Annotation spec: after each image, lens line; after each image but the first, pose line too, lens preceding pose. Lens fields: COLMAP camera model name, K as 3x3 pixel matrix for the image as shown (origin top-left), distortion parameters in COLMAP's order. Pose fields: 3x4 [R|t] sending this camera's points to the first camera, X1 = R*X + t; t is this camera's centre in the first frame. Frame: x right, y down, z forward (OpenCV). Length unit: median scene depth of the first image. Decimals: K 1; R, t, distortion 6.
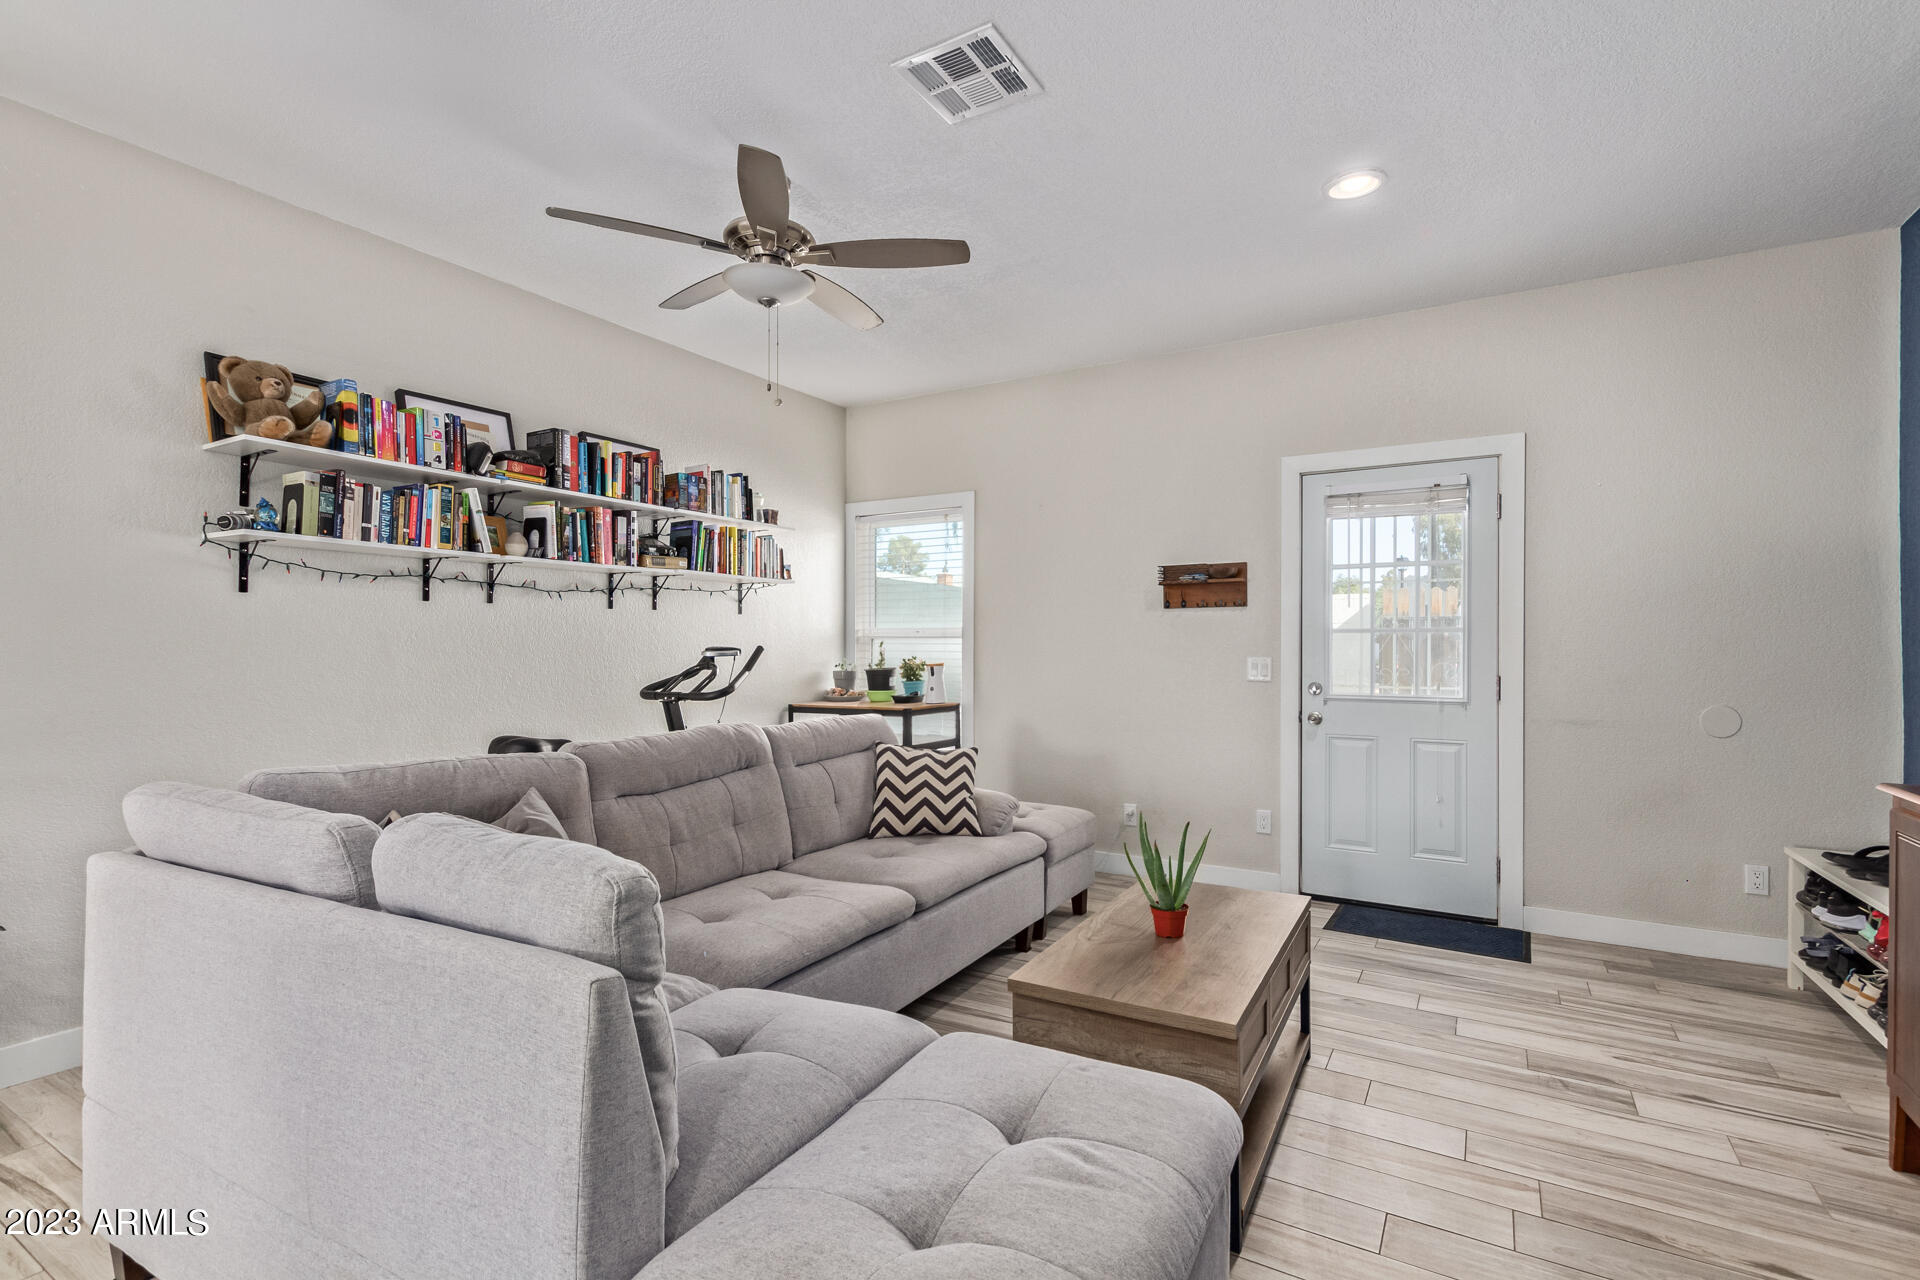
lens RADIAL K [[887.2, 0, 946.2], [0, 887.2, 644.9], [0, 0, 1]] dist [0.009850, -0.001620]
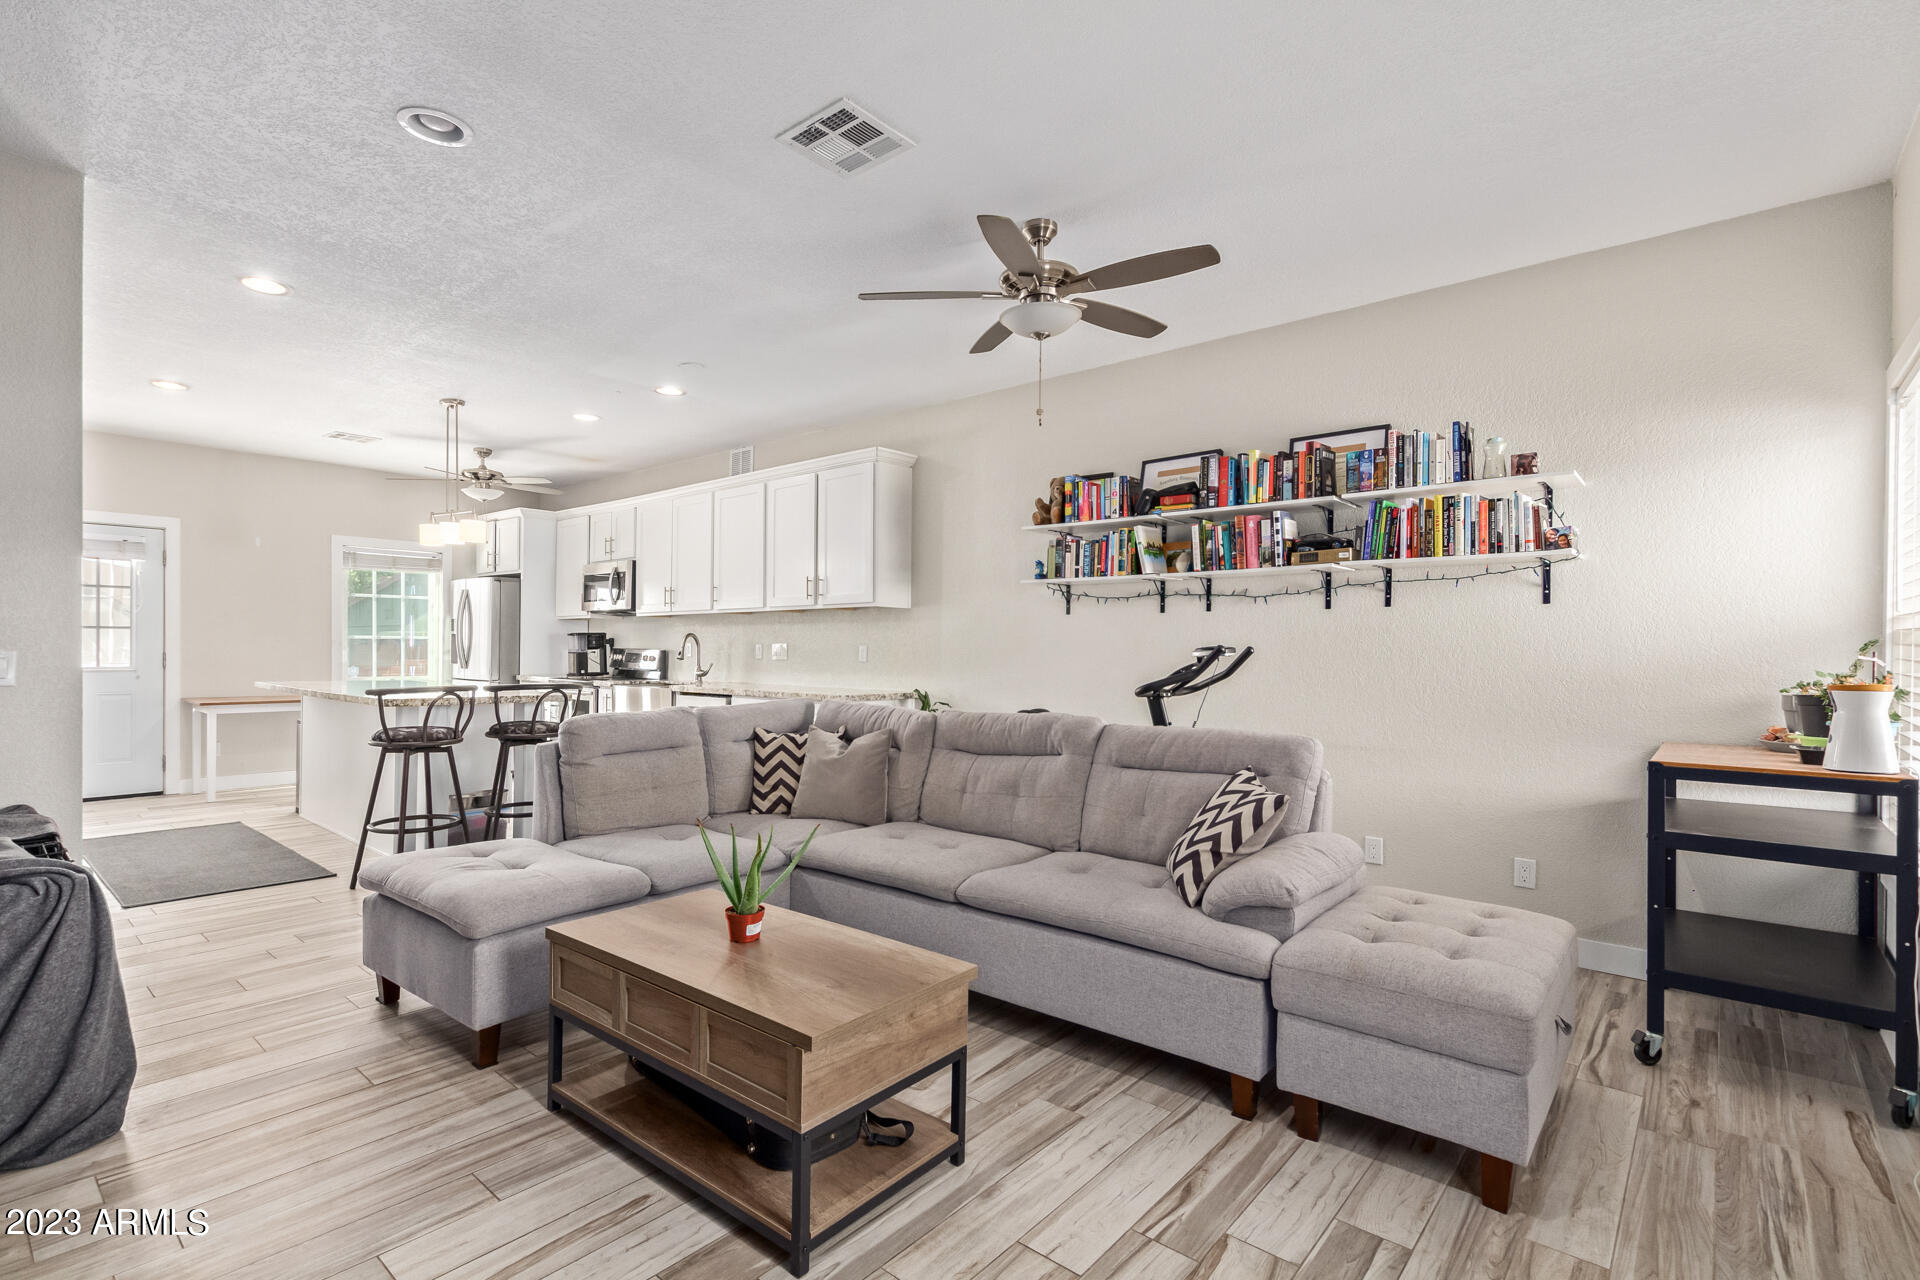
lens RADIAL K [[887.2, 0, 963.2], [0, 887.2, 648.8], [0, 0, 1]] dist [0.009850, -0.001620]
pose [[-0.157830, -0.000914, -0.987466, 0.683323], [-0.005752, 0.999983, -0.000006, 0.005266], [0.987450, 0.005679, -0.157832, 0.810758]]
